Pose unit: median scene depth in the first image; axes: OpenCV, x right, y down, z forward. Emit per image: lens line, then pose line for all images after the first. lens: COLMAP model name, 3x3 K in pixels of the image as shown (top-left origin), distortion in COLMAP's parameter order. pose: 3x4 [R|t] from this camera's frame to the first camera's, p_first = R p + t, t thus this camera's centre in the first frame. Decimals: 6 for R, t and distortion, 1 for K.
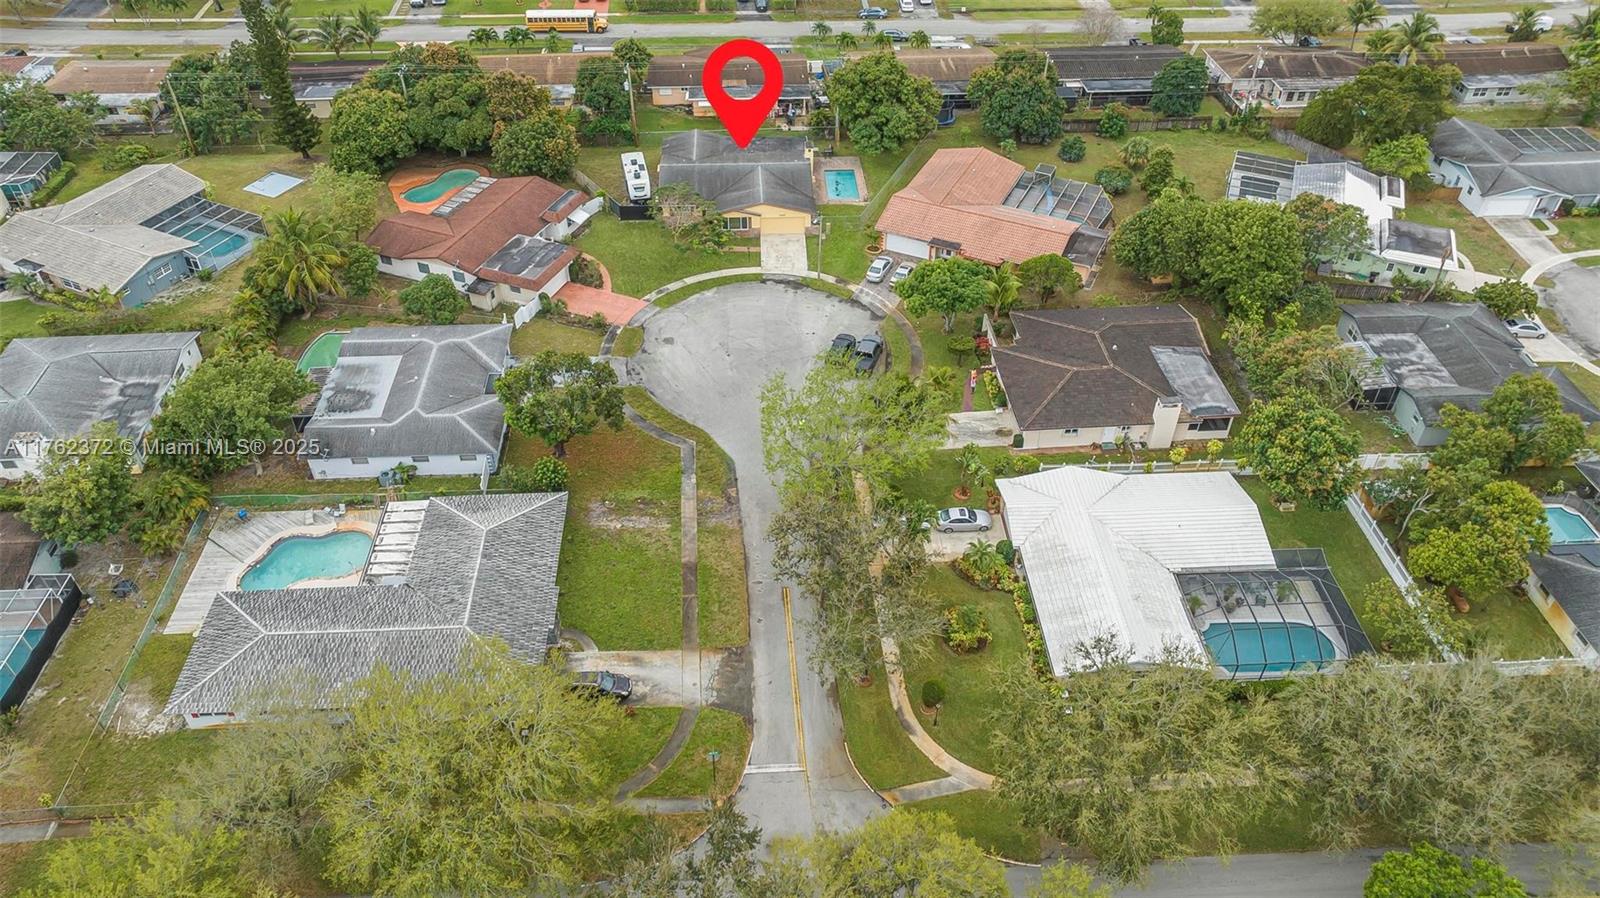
lens RADIAL K [[1121.8, 0, 800.0], [0, 1121.8, 449.0], [0, 0, 1]] dist [-0.004346, -0.041526]
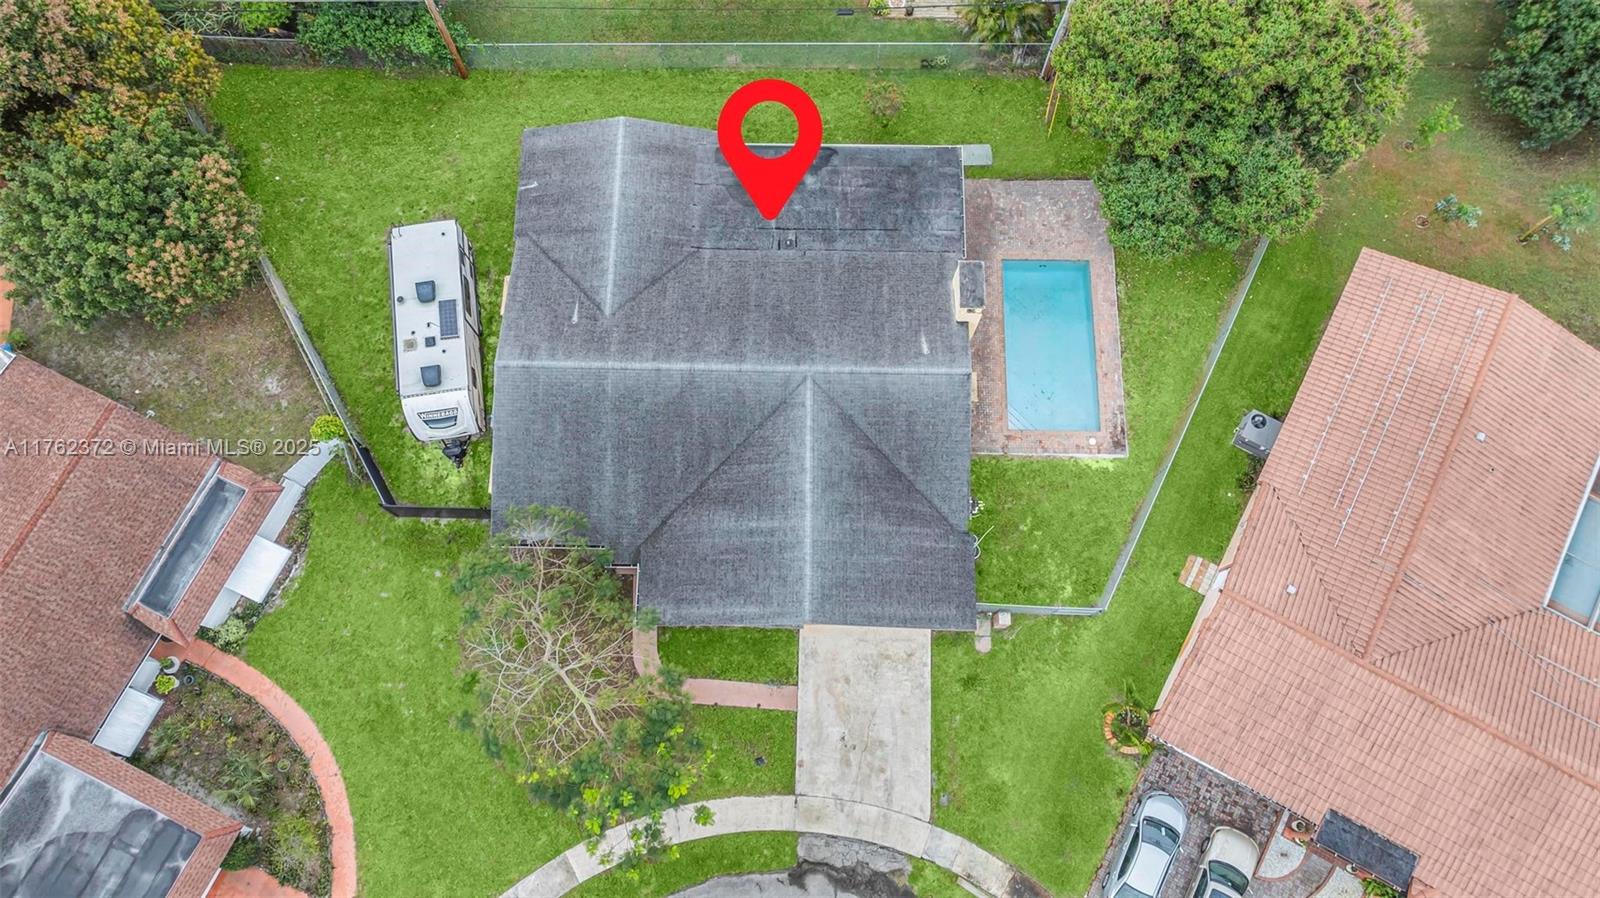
lens RADIAL K [[1133.0, 0, 800.0], [0, 1133.0, 449.0], [0, 0, 1]] dist [-0.035149, 0.041623]
pose [[0.997758, 0.064464, -0.017970, -0.034807], [-0.043594, 0.829820, 0.556325, -0.455679], [0.050775, -0.554294, 0.830770, 0.796306]]
